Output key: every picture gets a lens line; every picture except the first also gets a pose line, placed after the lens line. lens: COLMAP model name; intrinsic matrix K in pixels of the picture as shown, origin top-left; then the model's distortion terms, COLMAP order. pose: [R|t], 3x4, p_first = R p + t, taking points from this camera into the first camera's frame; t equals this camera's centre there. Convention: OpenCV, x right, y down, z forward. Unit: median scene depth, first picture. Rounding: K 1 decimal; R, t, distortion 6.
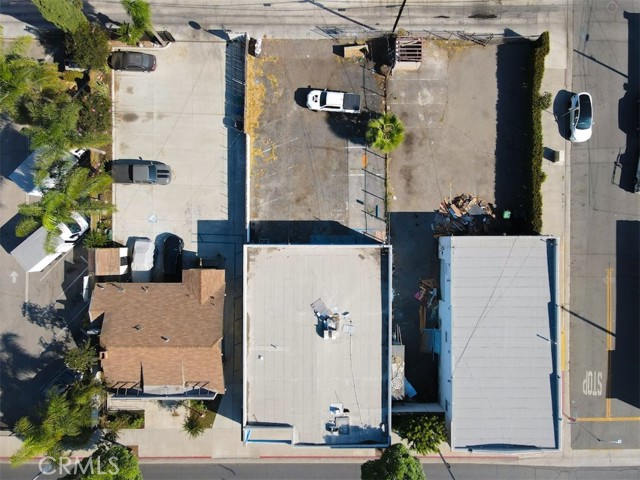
lens RADIAL K [[466.8, 0, 318.1], [0, 466.8, 242.0], [0, 0, 1]] dist [0.017232, 0.001302]
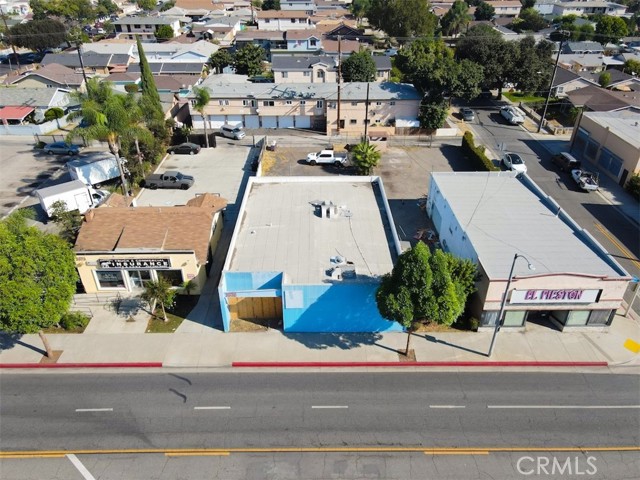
lens RADIAL K [[466.8, 0, 318.1], [0, 466.8, 242.0], [0, 0, 1]] dist [0.017232, 0.001302]
pose [[0.999943, -0.008654, 0.006239, -0.001212], [0.009874, 0.529407, -0.848310, 0.953019], [0.004038, 0.848324, 0.529463, 0.484712]]
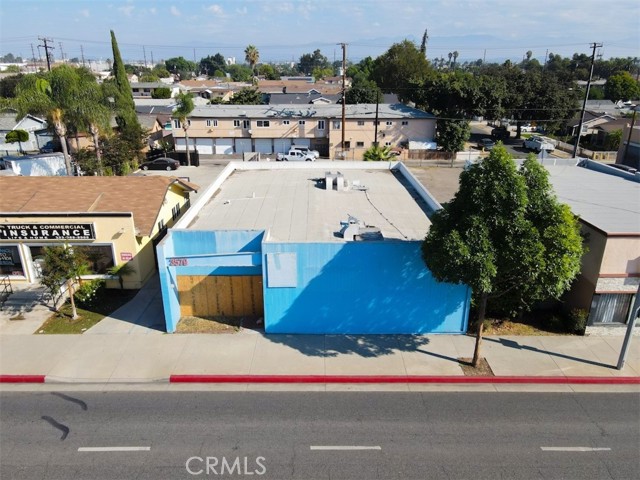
lens RADIAL K [[466.8, 0, 318.1], [0, 466.8, 242.0], [0, 0, 1]] dist [0.017232, 0.001302]
pose [[0.999956, -0.004475, 0.008265, -0.004514], [0.009300, 0.344317, -0.938807, 0.790459], [0.001356, 0.938843, 0.344343, 0.761972]]
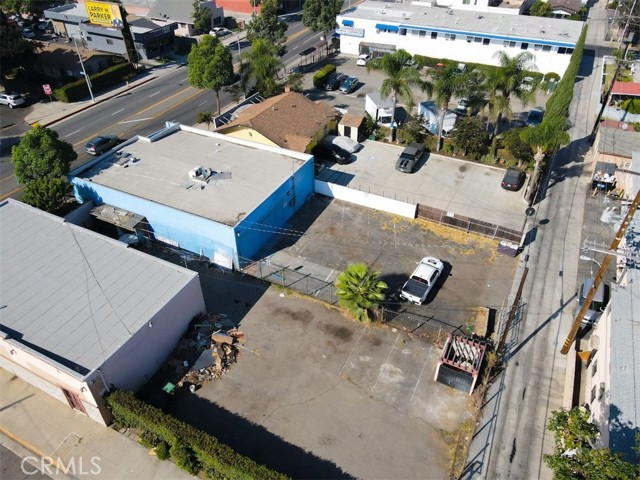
lens RADIAL K [[466.8, 0, 318.1], [0, 466.8, 242.0], [0, 0, 1]] dist [0.017232, 0.001302]
pose [[-0.449467, 0.550397, -0.703593, 0.637370], [-0.893266, -0.283530, 0.348836, -0.395595], [-0.007492, 0.785286, 0.619088, 0.445747]]
